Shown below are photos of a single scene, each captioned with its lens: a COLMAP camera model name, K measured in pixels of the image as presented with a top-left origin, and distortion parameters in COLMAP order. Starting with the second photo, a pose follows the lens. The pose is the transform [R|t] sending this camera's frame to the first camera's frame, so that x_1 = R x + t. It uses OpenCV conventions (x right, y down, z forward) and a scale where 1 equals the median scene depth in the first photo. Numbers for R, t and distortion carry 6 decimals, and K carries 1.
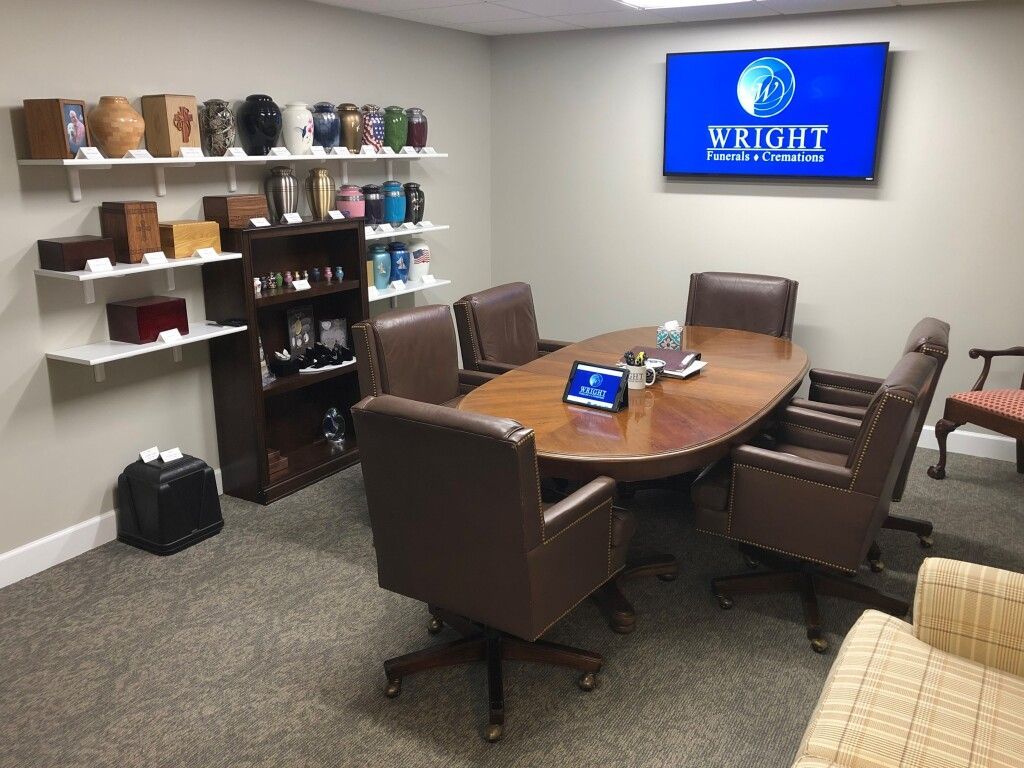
lens RADIAL K [[840.2, 0, 512.1], [0, 840.2, 375.1], [0, 0, 1]] dist [0.043570, -0.049242]
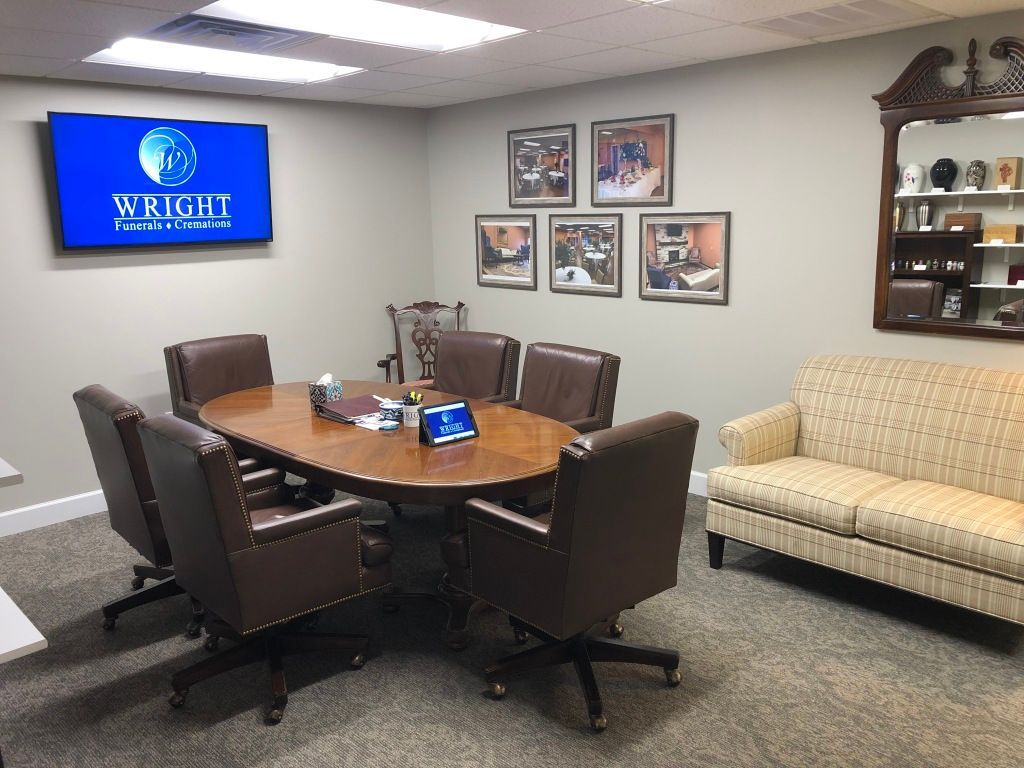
lens RADIAL K [[840.2, 0, 512.1], [0, 840.2, 375.1], [0, 0, 1]] dist [0.043570, -0.049242]
pose [[0.289775, -0.199084, 0.936160, -0.562995], [0.281025, 0.952711, 0.115617, -0.094459], [-0.914907, 0.229582, 0.332019, 0.350915]]
